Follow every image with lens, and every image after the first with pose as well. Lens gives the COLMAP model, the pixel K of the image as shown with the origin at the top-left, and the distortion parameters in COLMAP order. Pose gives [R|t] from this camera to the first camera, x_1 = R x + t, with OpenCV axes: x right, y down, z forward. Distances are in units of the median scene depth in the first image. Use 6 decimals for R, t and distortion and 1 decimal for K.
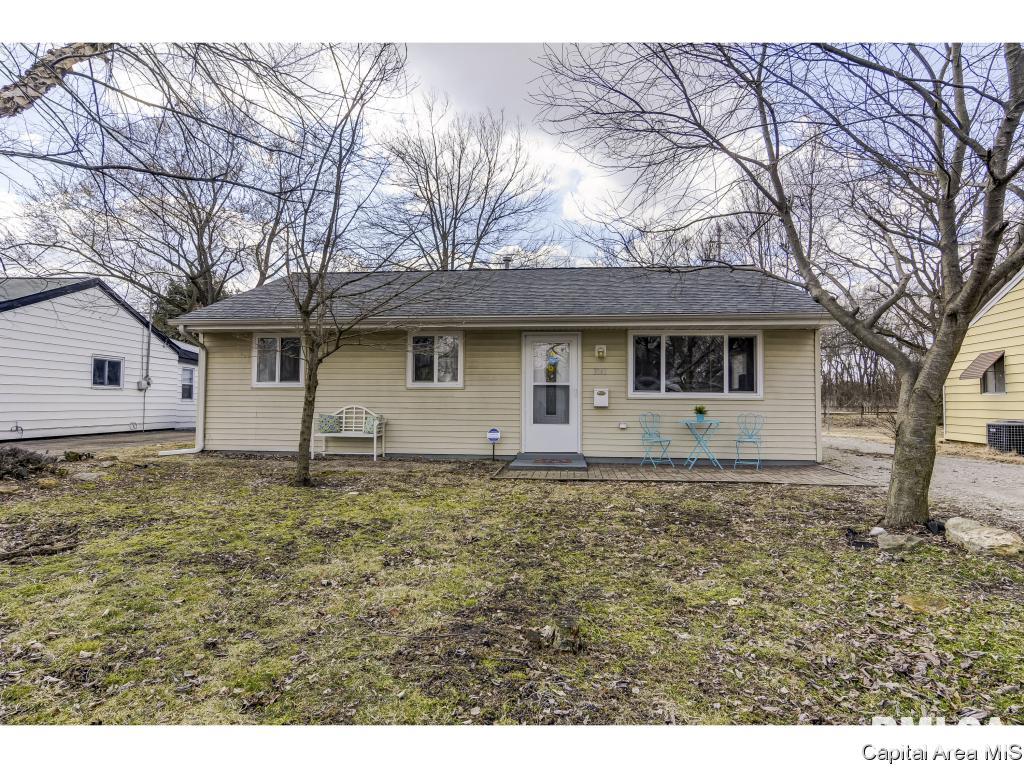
lens RADIAL K [[569.1, 0, 511.5], [0, 569.1, 383.3], [0, 0, 1]] dist [-0.010309, 0.003385]
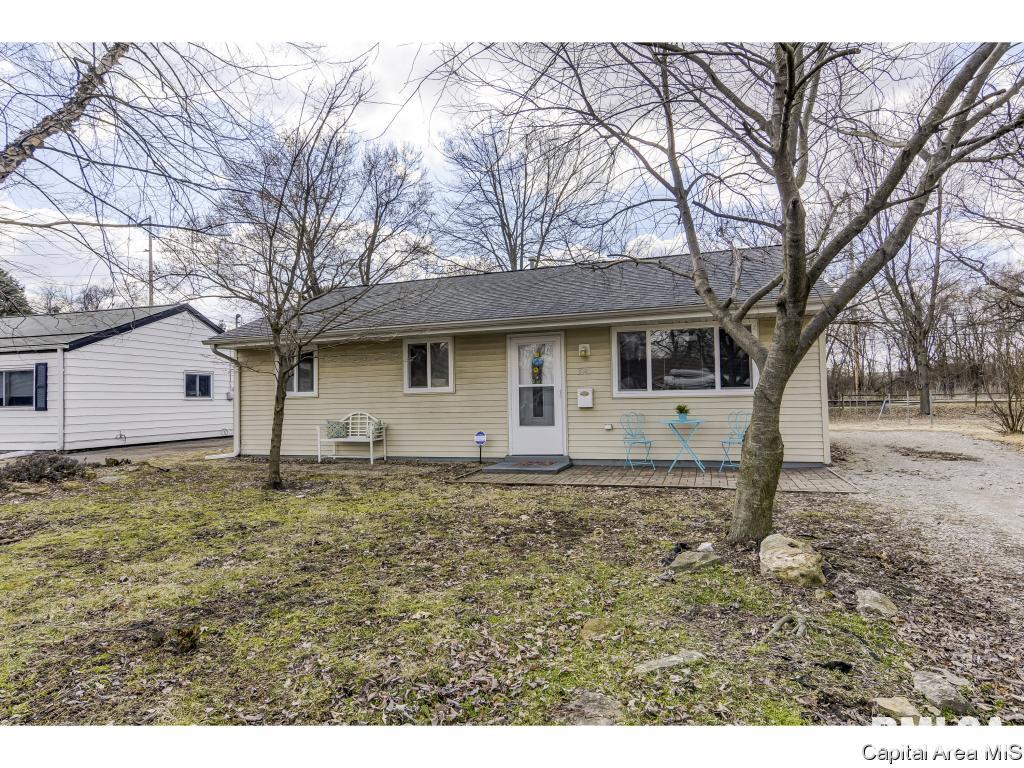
lens RADIAL K [[569.1, 0, 469.9], [0, 569.1, 381.1], [0, 0, 1]] dist [-0.010309, 0.003385]
pose [[0.975173, -0.036138, -0.218476, 0.177005], [0.035709, 0.999345, -0.005914, -0.004865], [0.218546, -0.002035, 0.975824, 0.009979]]
